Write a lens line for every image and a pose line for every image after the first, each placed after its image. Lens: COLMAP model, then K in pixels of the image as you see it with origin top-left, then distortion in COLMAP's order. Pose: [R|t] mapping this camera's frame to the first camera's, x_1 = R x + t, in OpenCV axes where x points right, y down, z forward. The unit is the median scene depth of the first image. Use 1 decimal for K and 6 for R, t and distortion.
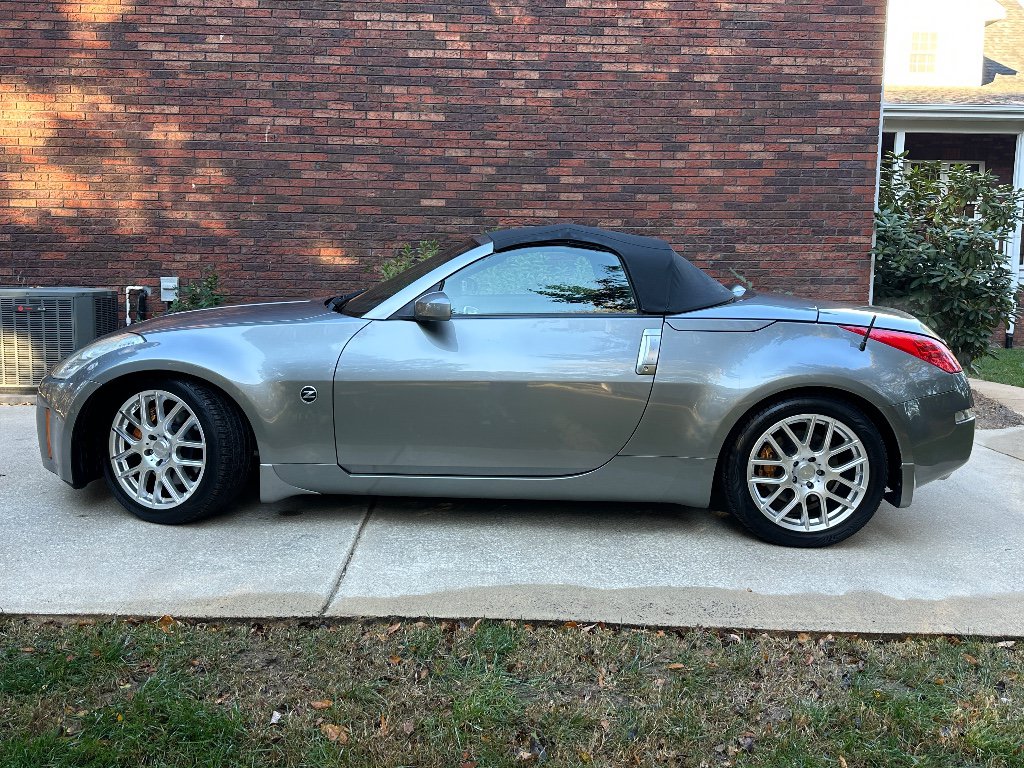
lens RADIAL K [[933.3, 0, 512.2], [0, 933.3, 400.3], [0, 0, 1]] dist [0.119585, -0.232028]
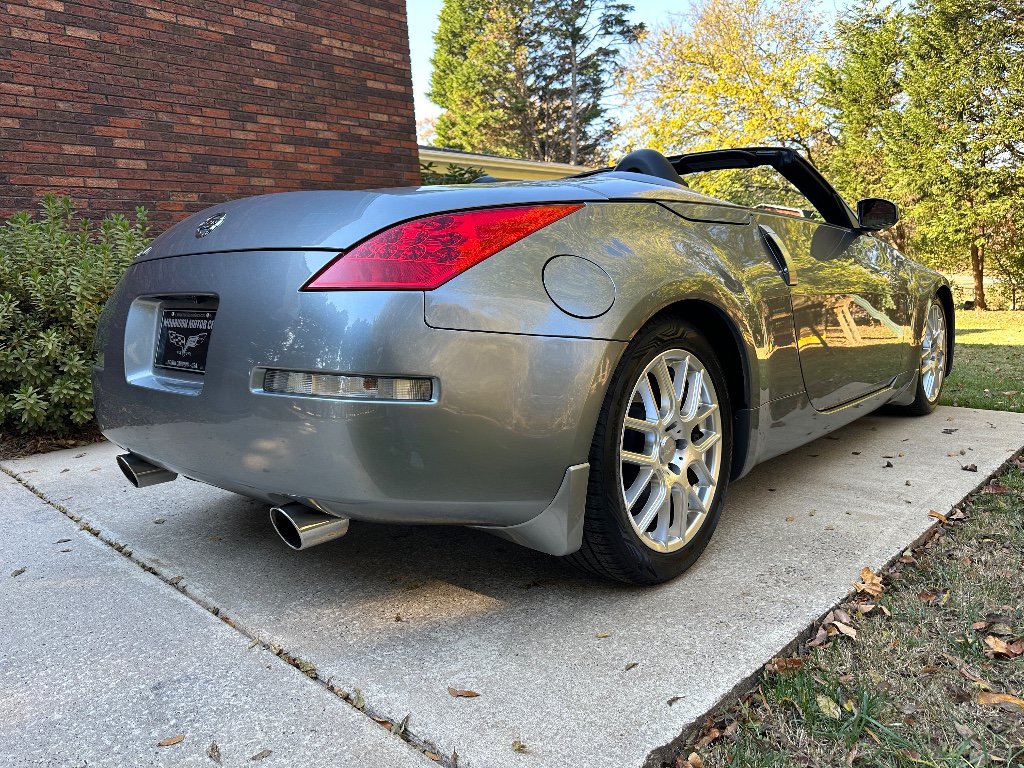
lens RADIAL K [[738.0, 0, 519.5], [0, 738.0, 387.4], [0, 0, 1]] dist [0.010207, -0.014901]
pose [[0.718791, -0.153292, 0.678116, -0.163623], [0.167550, 0.984835, 0.045028, 0.003030], [-0.674735, 0.081253, 0.733574, 0.316464]]
